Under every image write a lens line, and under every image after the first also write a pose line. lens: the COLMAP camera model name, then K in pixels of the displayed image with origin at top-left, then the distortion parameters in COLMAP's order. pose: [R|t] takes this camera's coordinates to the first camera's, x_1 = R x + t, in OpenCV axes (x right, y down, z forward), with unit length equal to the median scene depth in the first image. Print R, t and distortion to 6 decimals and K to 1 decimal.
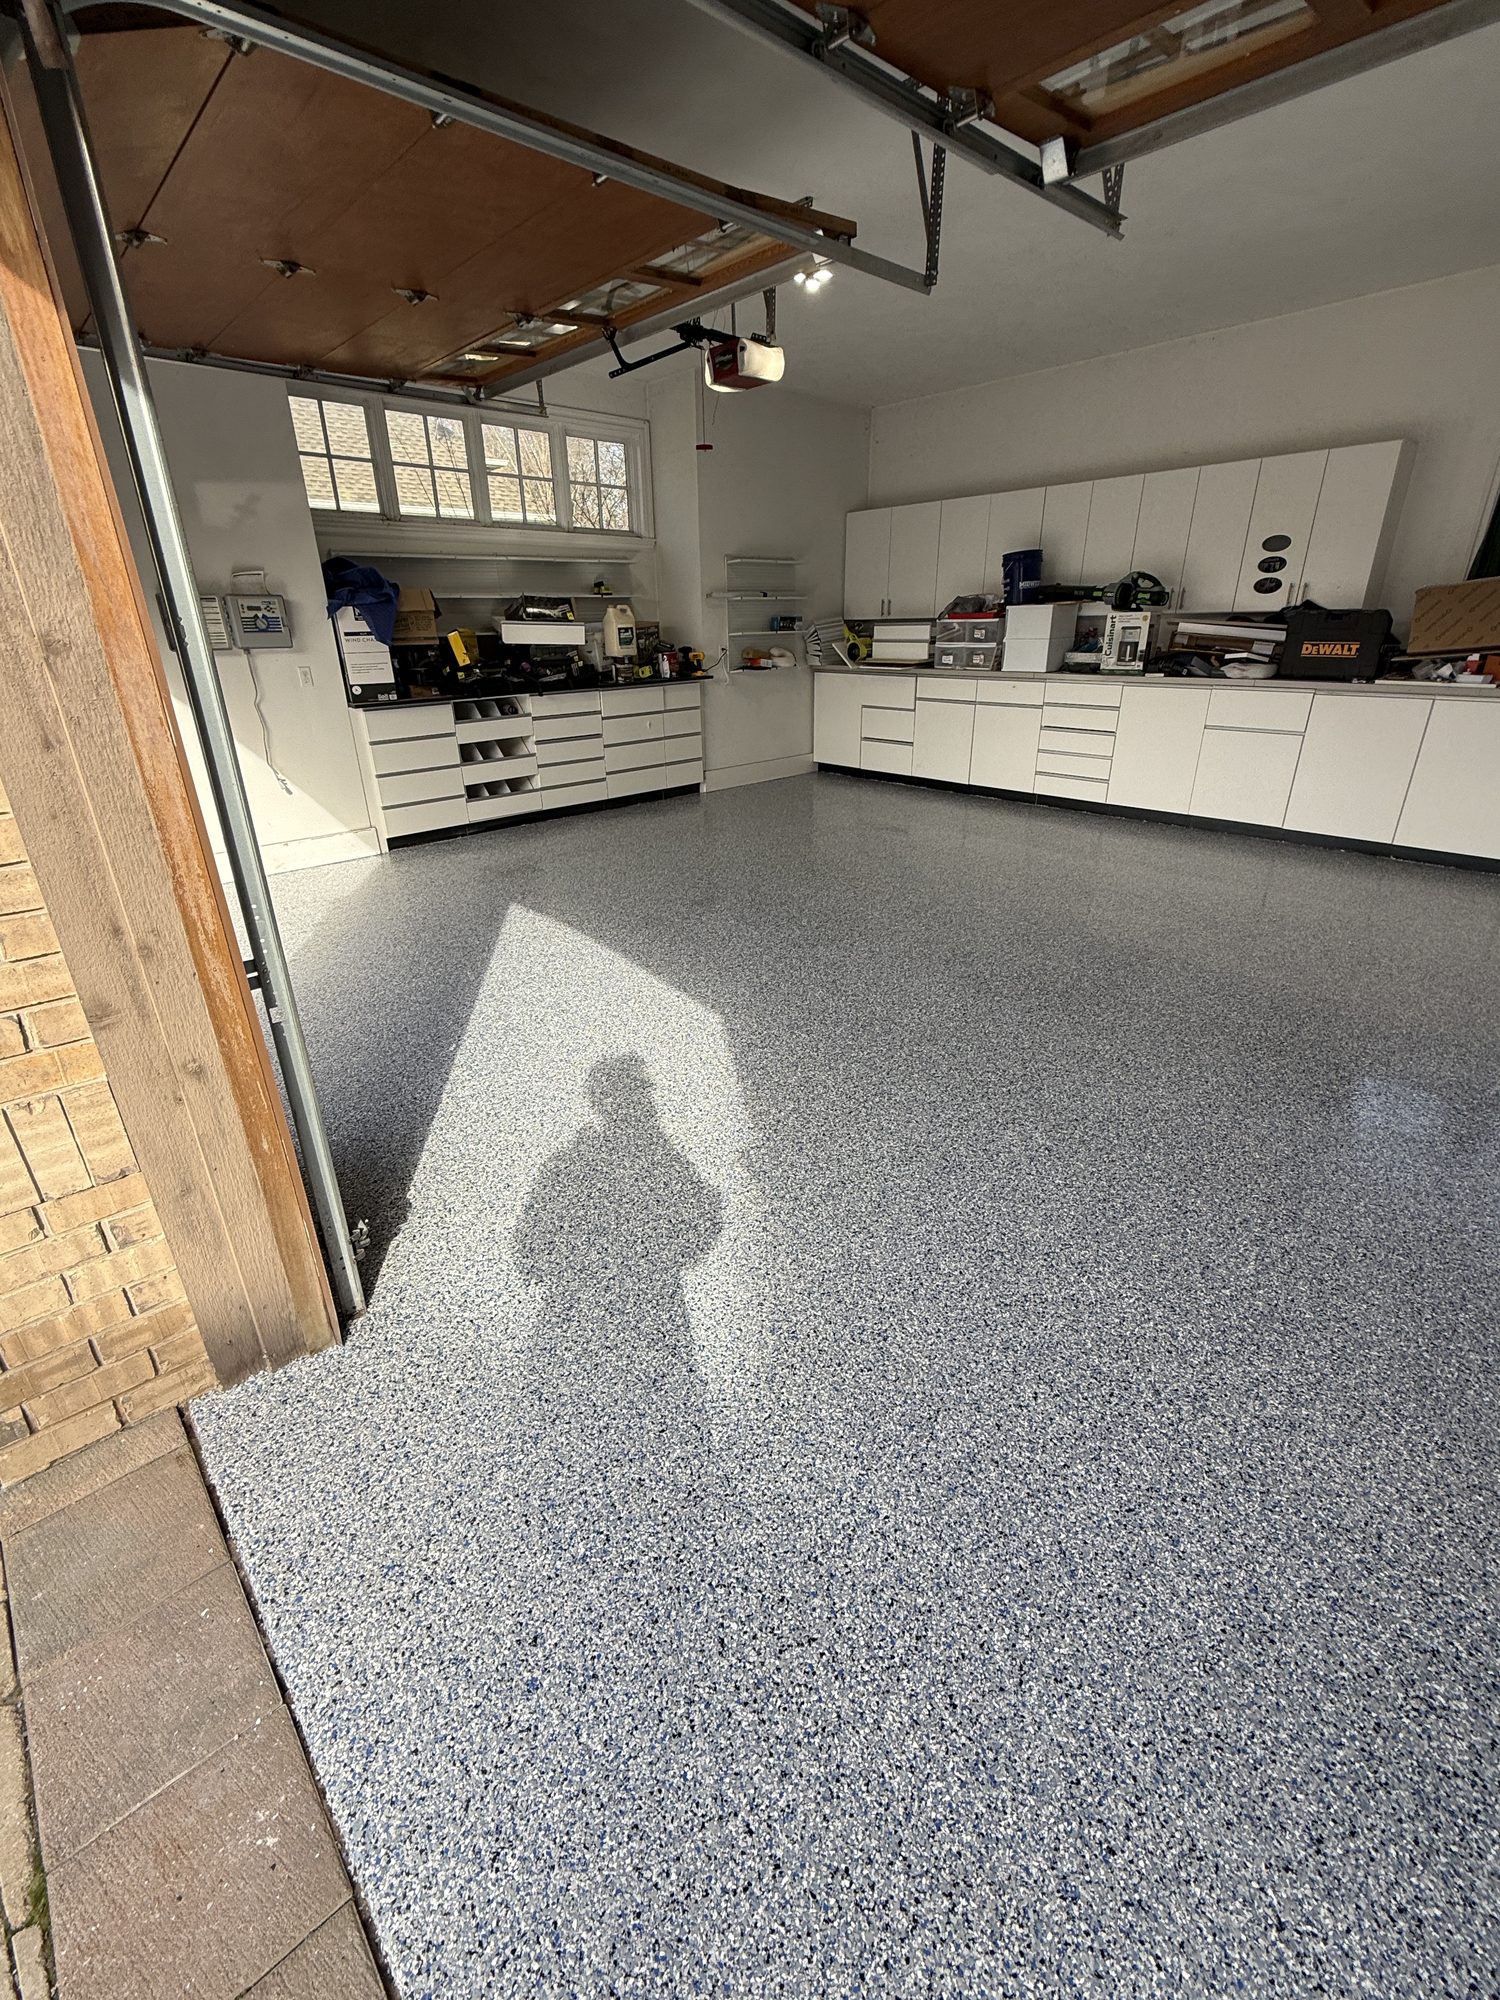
lens RADIAL K [[855.9, 0, 747.5], [0, 855.9, 997.9], [0, 0, 1]] dist [0.000916, 0.000215]
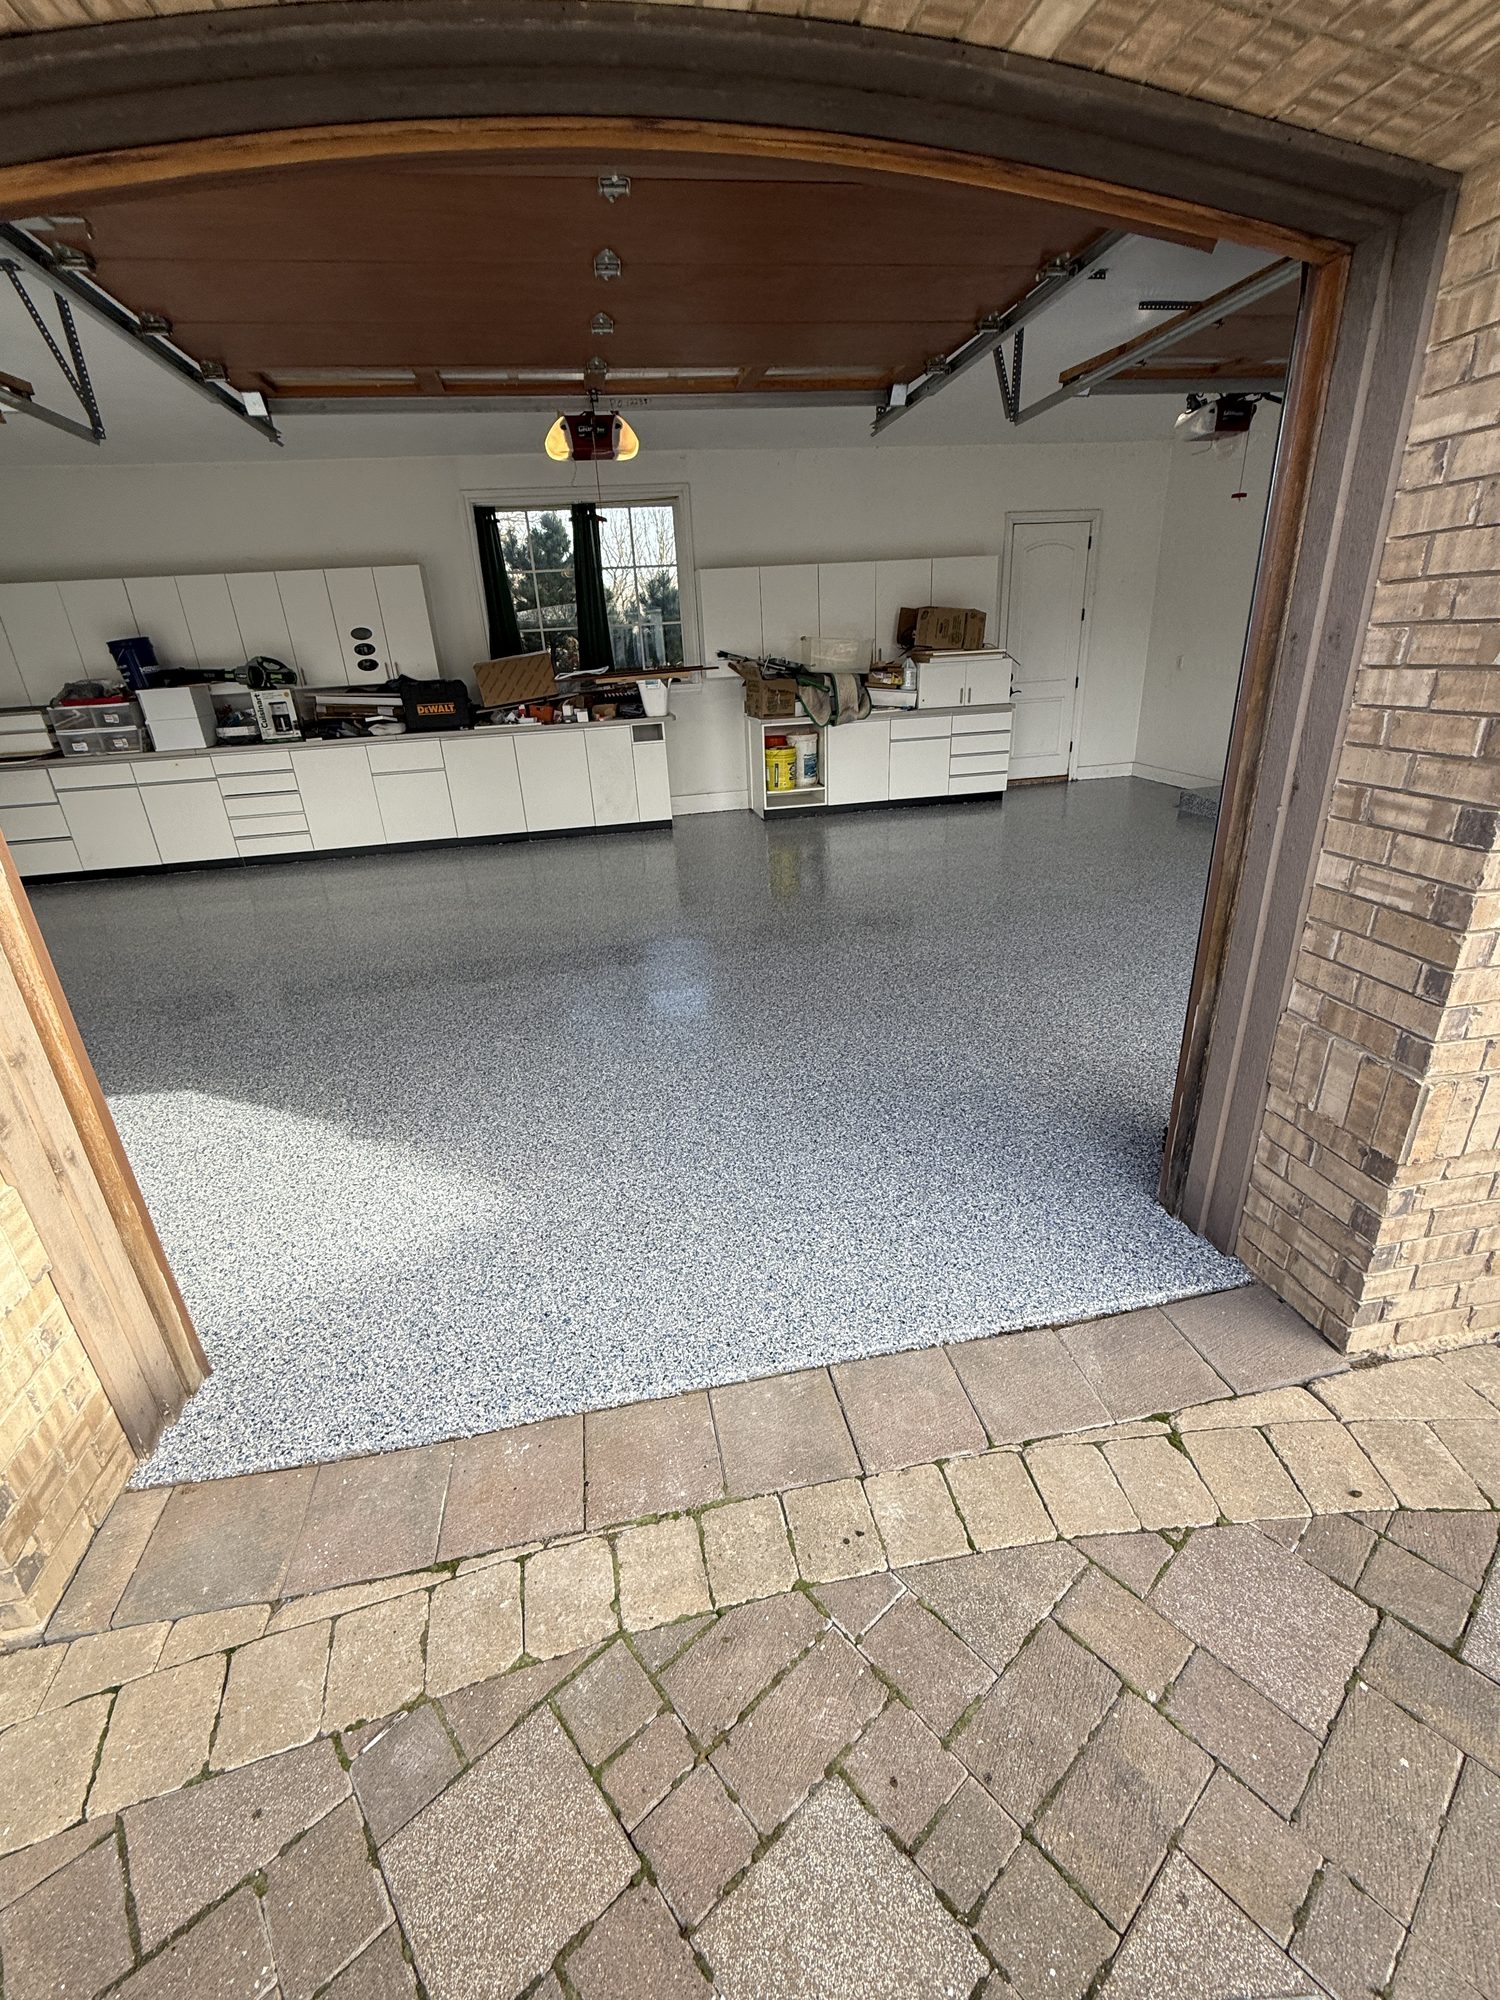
lens RADIAL K [[850.5, 0, 748.0], [0, 850.5, 1001.6], [0, 0, 1]] dist [-0.000074, 0.000089]
pose [[0.525143, -0.343772, 0.778489, -0.244207], [0.384654, 0.911885, 0.143203, 0.020136], [-0.759122, 0.224247, 0.611103, -0.102264]]
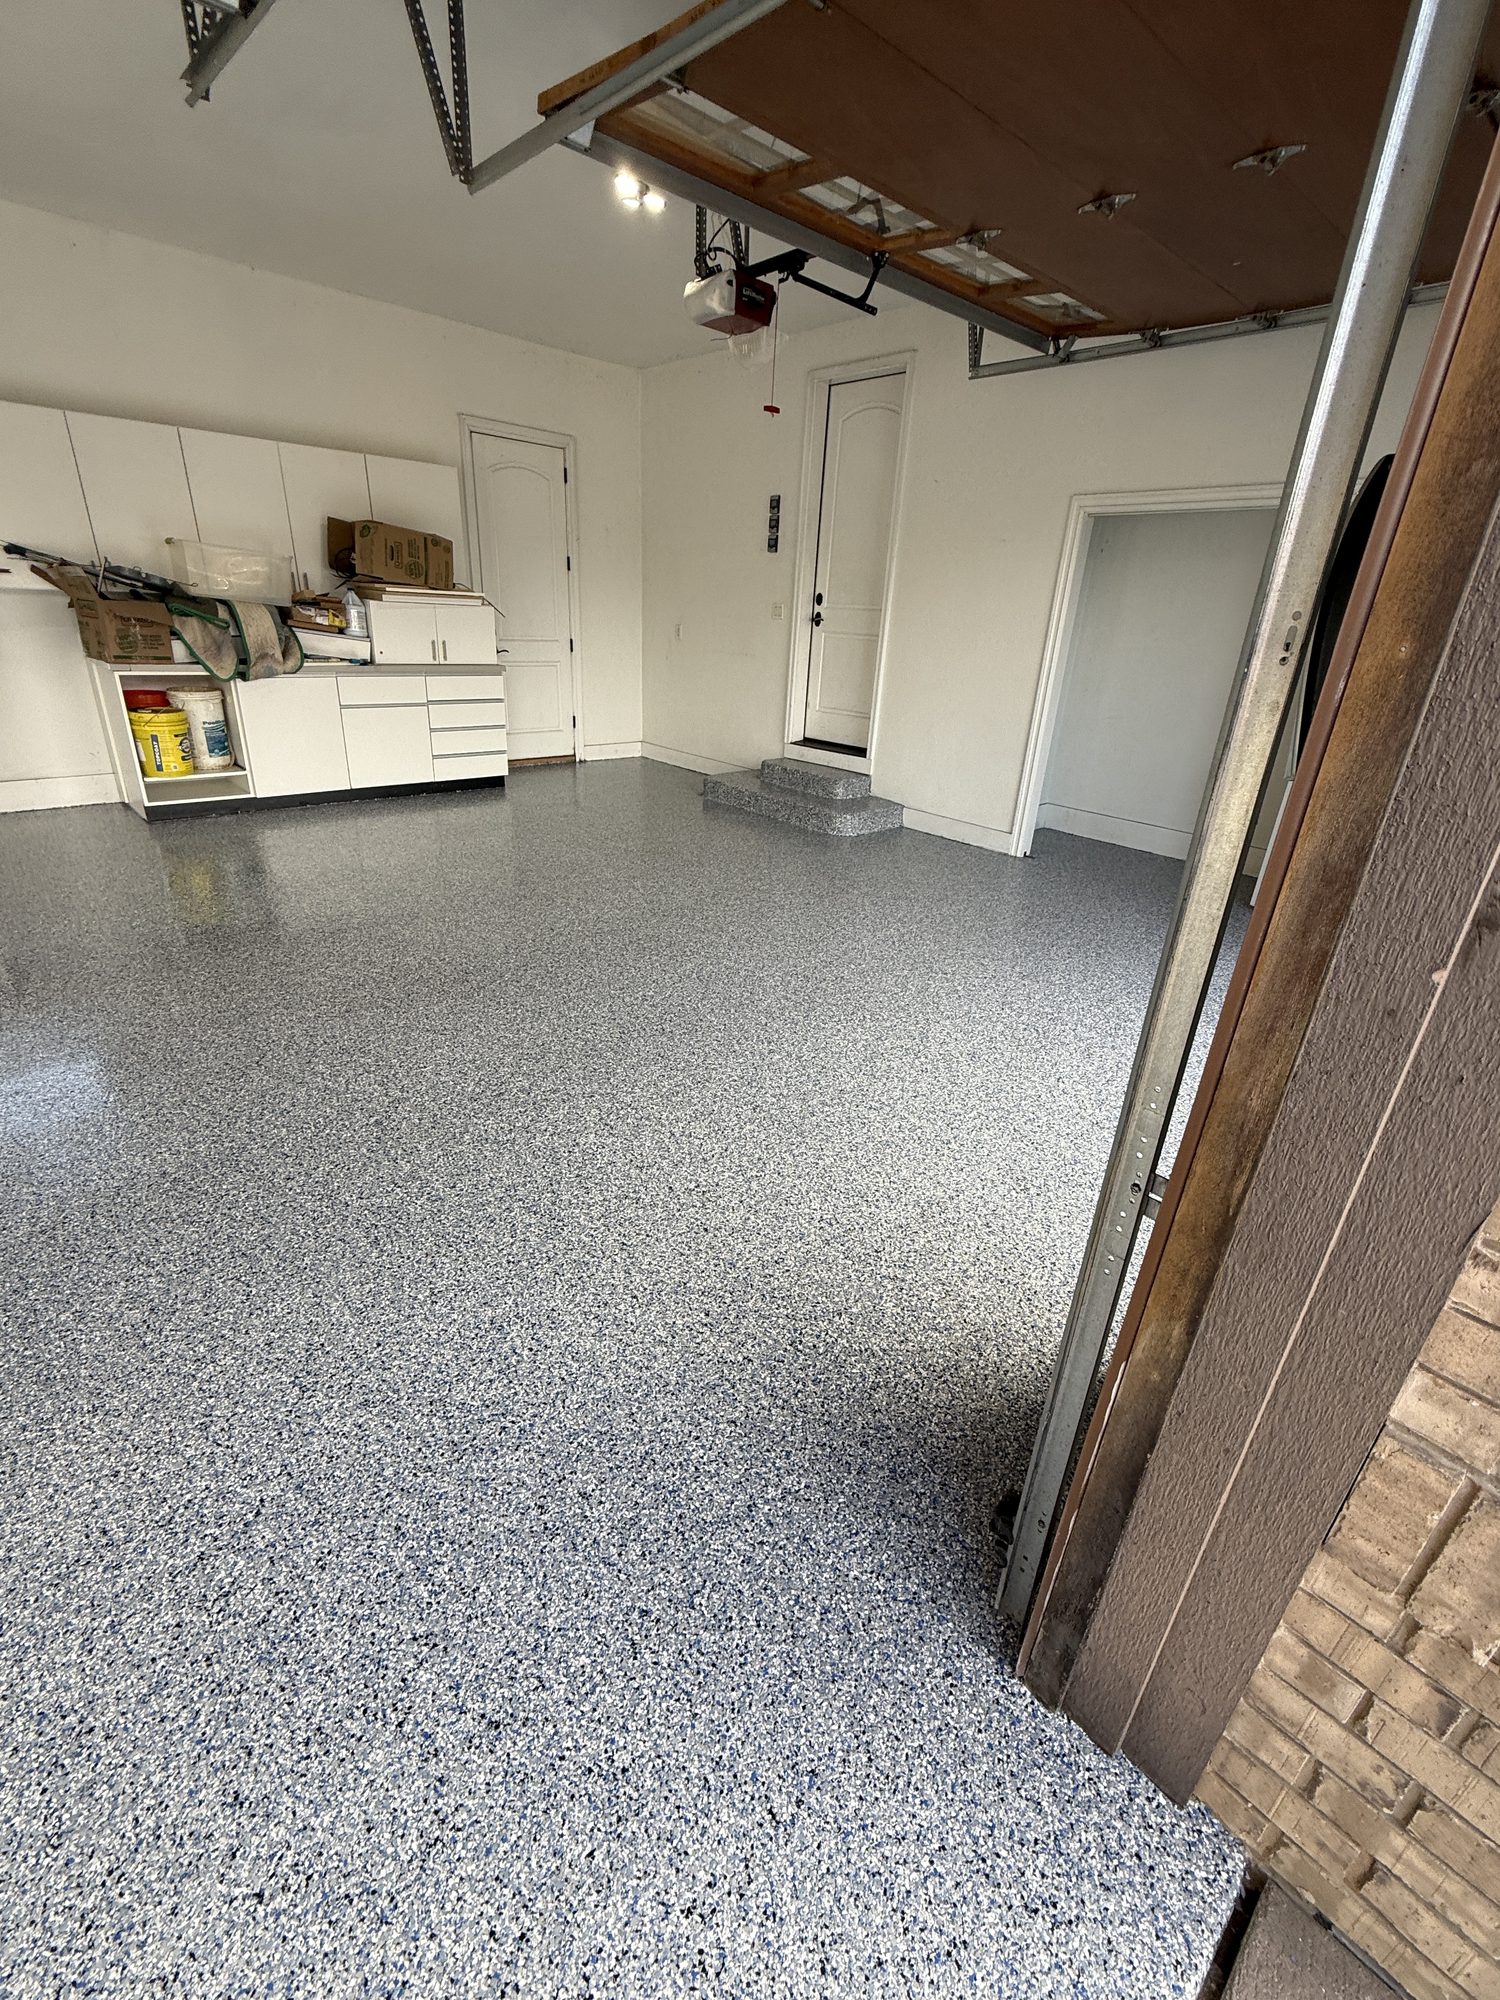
lens RADIAL K [[850.5, 0, 748.0], [0, 850.5, 1001.6], [0, 0, 1]] dist [-0.000074, 0.000089]
pose [[-0.011649, -0.410358, 0.911850, 0.022260], [0.357783, 0.849828, 0.387018, 0.001033], [-0.933732, 0.330753, 0.136920, -0.003344]]
